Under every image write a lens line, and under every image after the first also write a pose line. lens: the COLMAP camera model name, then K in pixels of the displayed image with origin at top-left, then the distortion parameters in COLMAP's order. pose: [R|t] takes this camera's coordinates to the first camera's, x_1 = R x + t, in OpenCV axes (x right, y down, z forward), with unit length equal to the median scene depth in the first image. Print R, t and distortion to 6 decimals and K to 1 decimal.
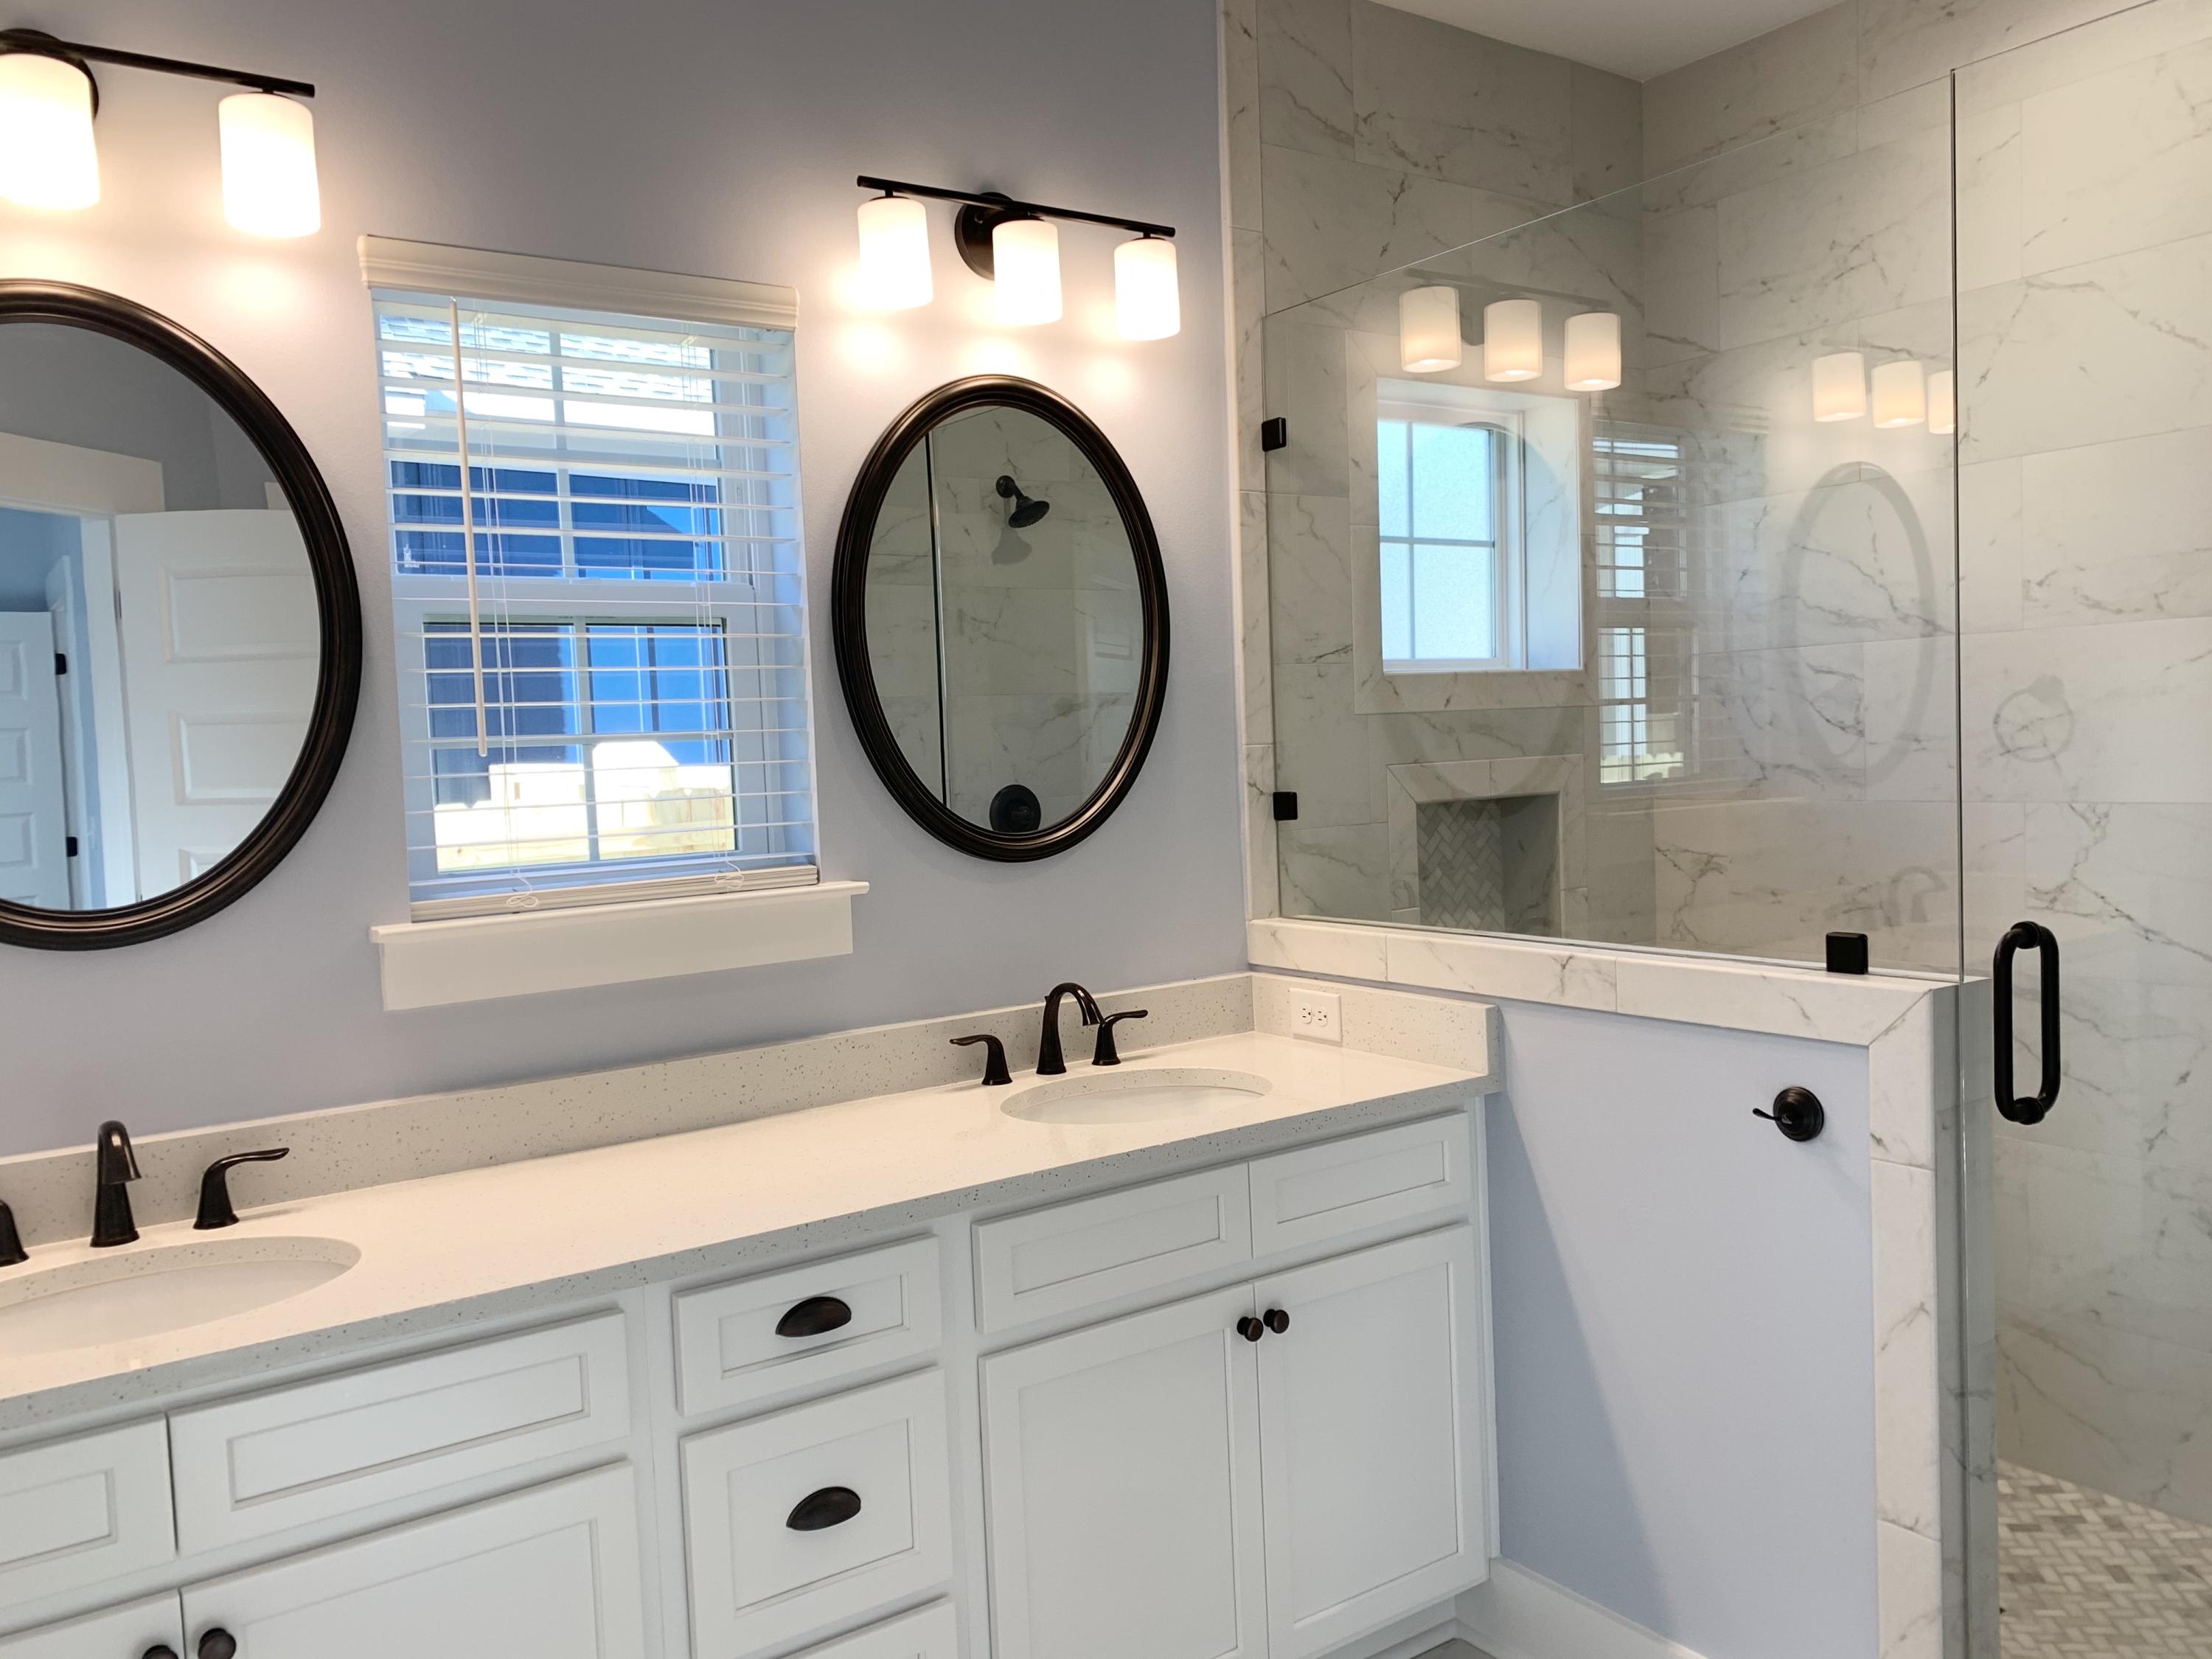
lens RADIAL K [[1684.1, 0, 1107.1], [0, 1684.1, 838.8], [0, 0, 1]] dist [0.056789, -0.073216]
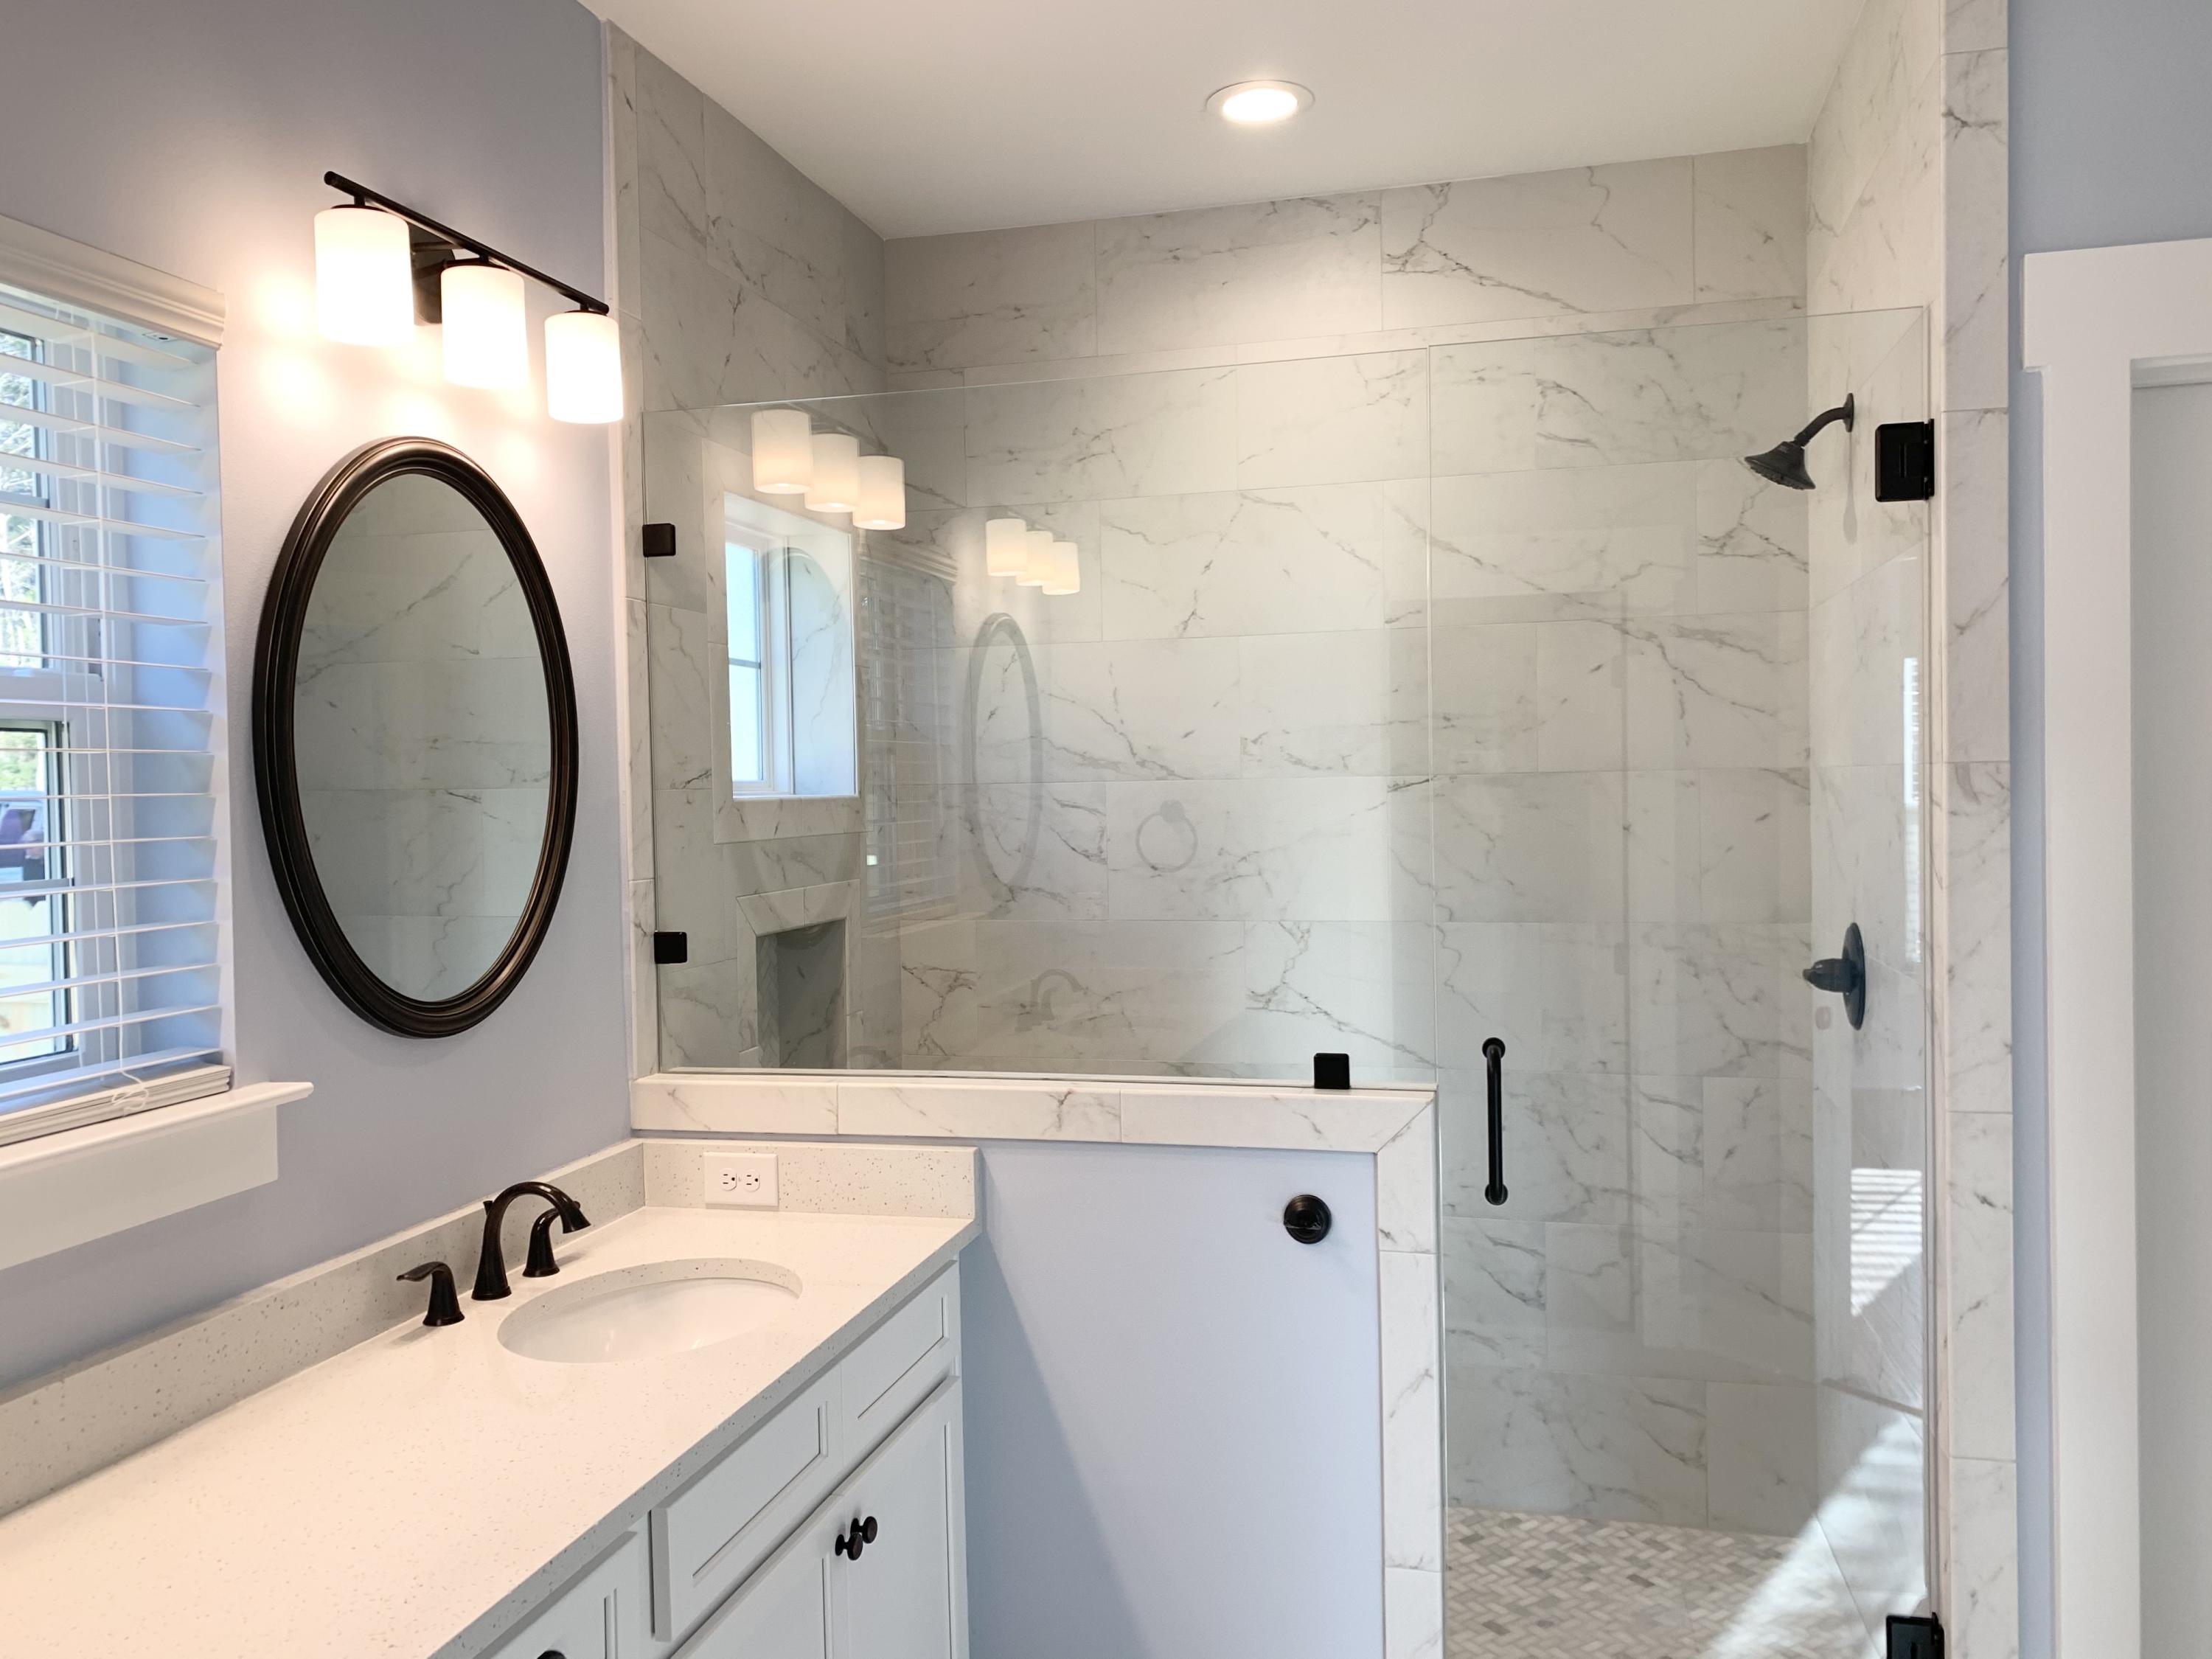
lens RADIAL K [[1684.1, 0, 1114.2], [0, 1684.1, 822.4], [0, 0, 1]] dist [0.056789, -0.073216]
pose [[0.758685, 0.010298, 0.651377, -0.337004], [0.027692, 0.998462, -0.048040, -0.040294], [-0.650869, 0.054485, 0.757232, 0.172074]]
